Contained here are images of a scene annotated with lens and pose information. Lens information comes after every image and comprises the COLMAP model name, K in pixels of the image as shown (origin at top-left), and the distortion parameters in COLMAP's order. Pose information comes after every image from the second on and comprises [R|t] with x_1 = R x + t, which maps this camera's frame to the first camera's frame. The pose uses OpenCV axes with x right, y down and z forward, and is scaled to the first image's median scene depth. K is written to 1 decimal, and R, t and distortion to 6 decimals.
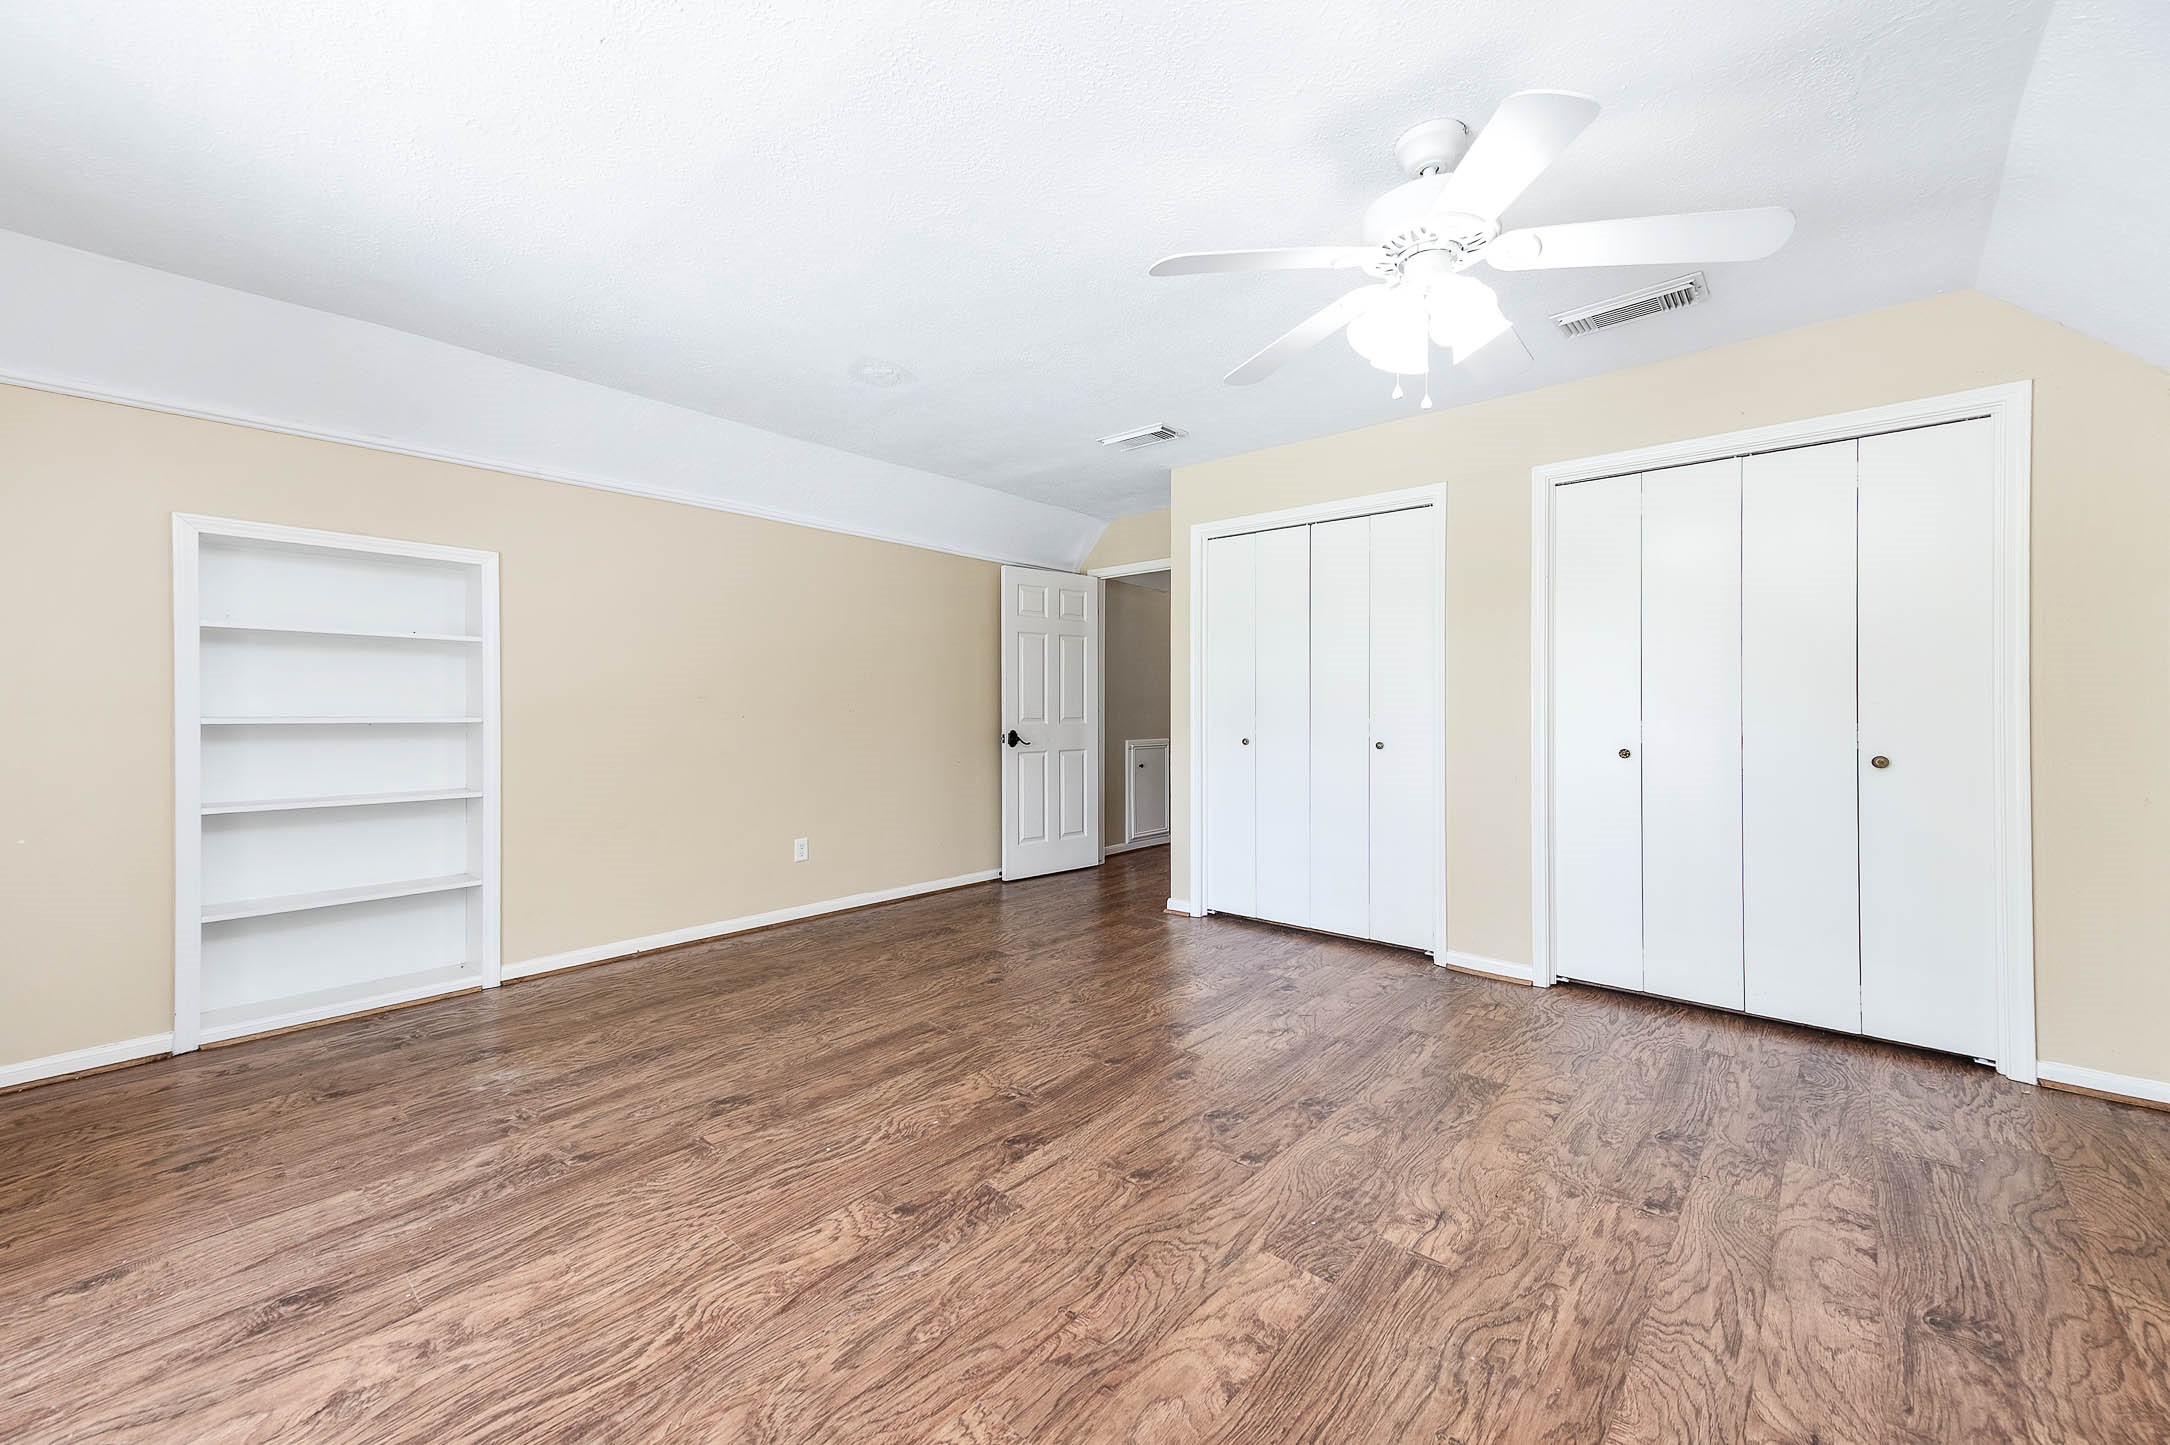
lens RADIAL K [[841.3, 0, 1078.6], [0, 841.3, 729.5], [0, 0, 1]] dist [0.020374, 0.000339]
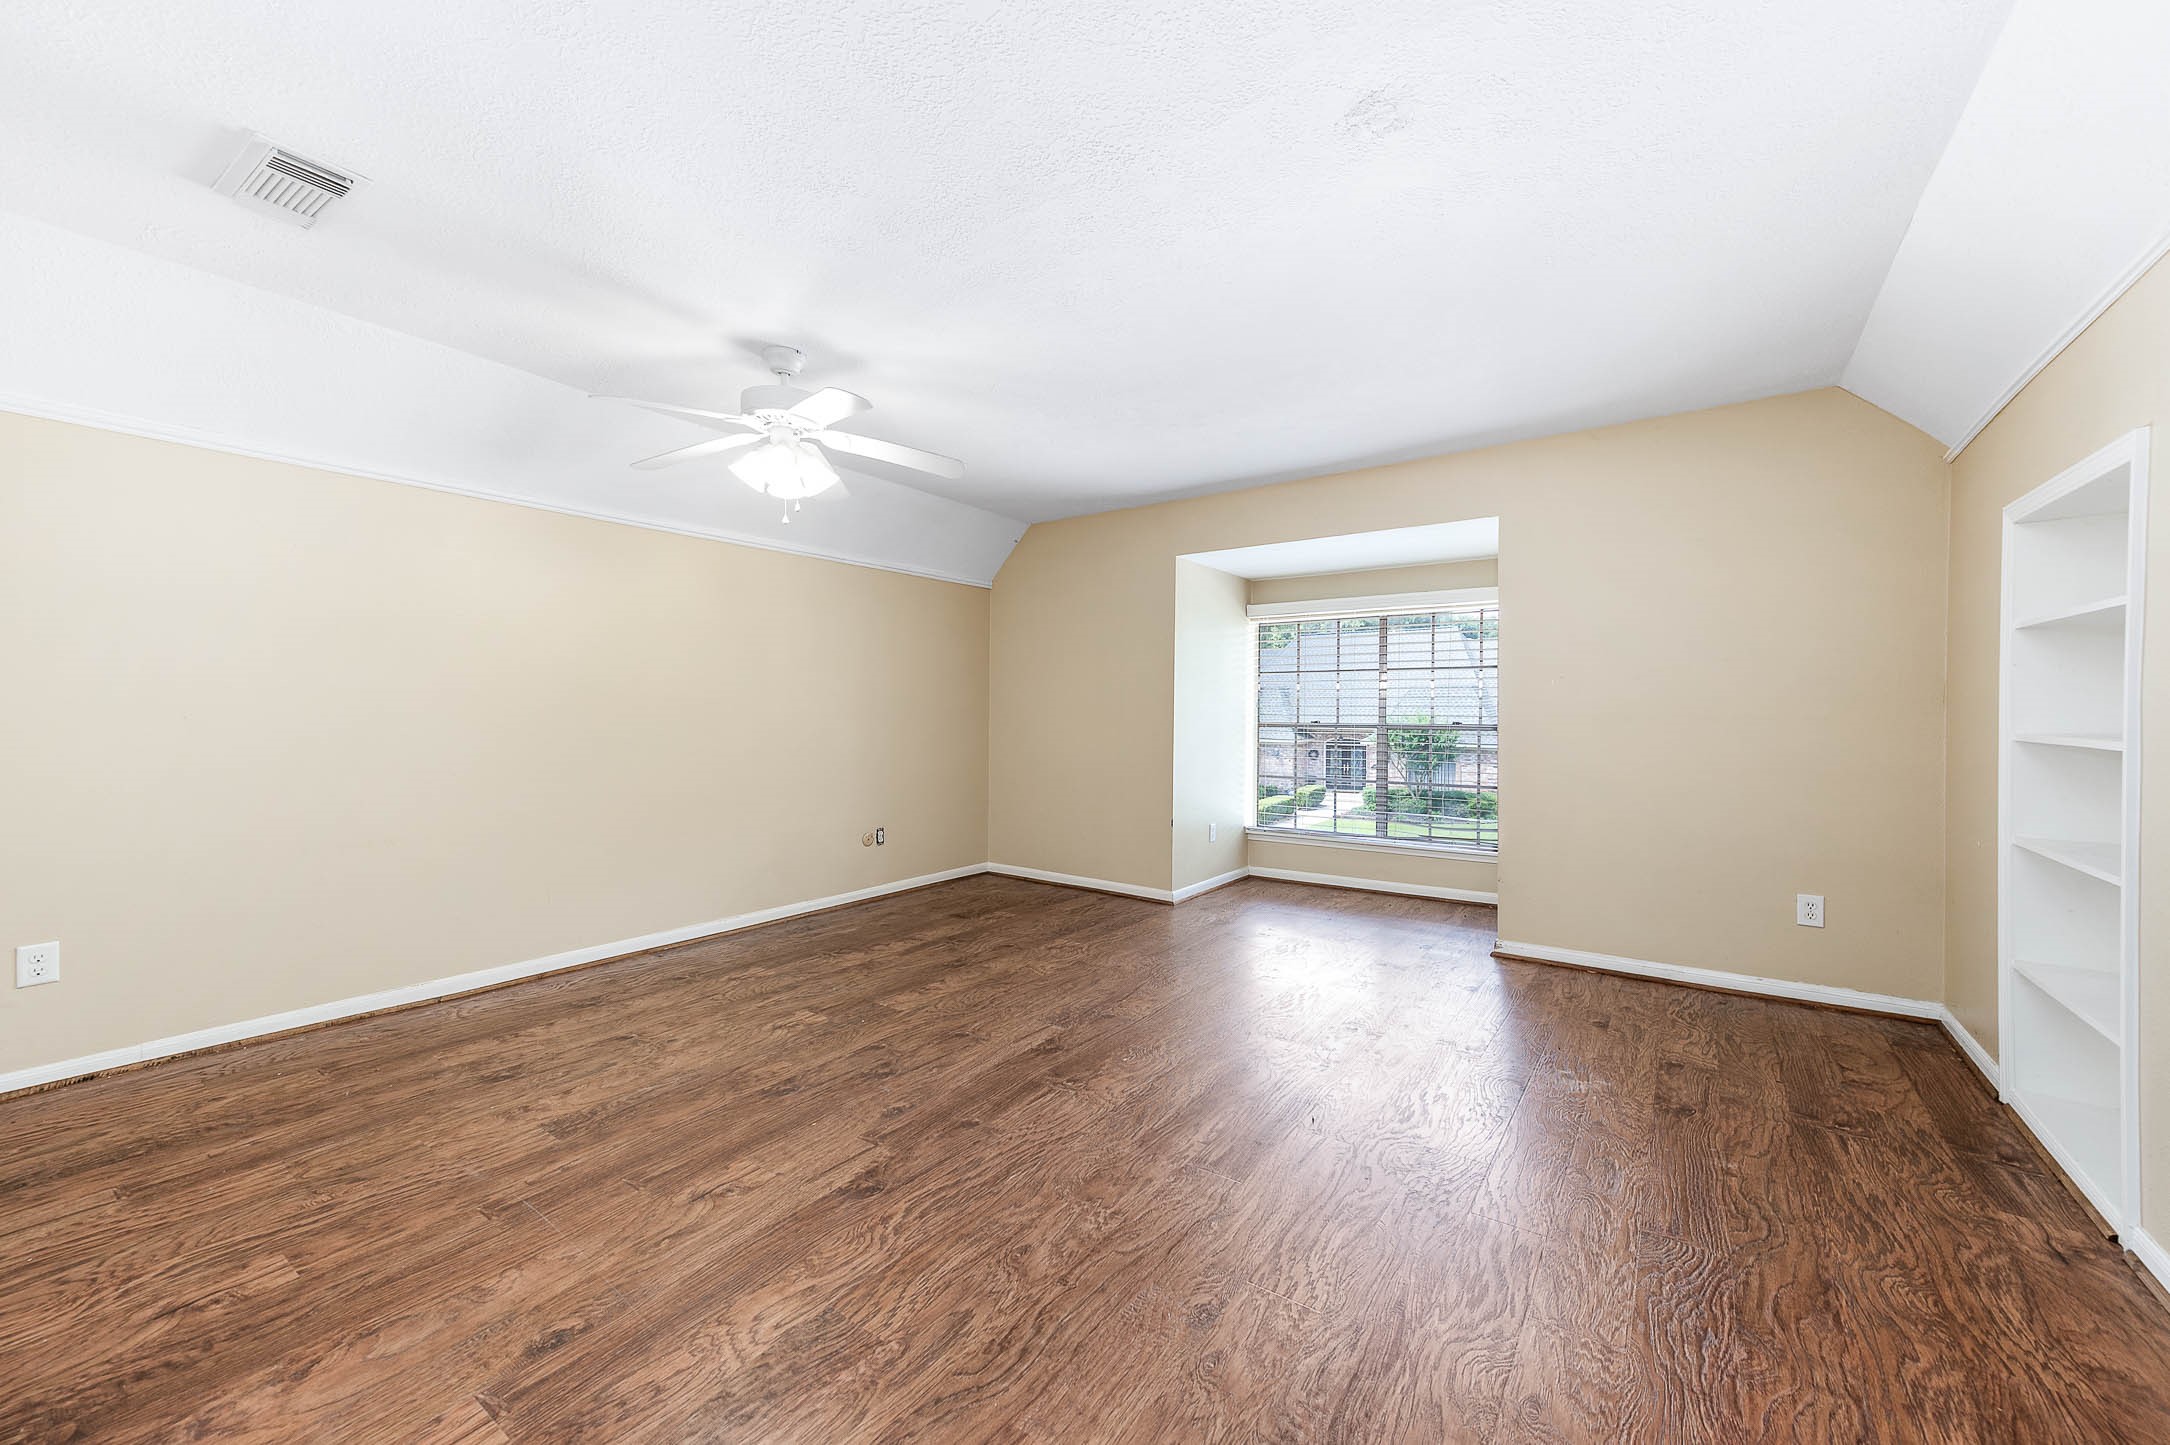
lens RADIAL K [[841.3, 0, 1078.6], [0, 841.3, 729.5], [0, 0, 1]] dist [0.020374, 0.000339]
pose [[-0.994214, -0.002053, -0.107396, 0.026178], [-0.007611, 0.998651, 0.051367, -0.064488], [0.107146, 0.051887, -0.992888, 2.084453]]
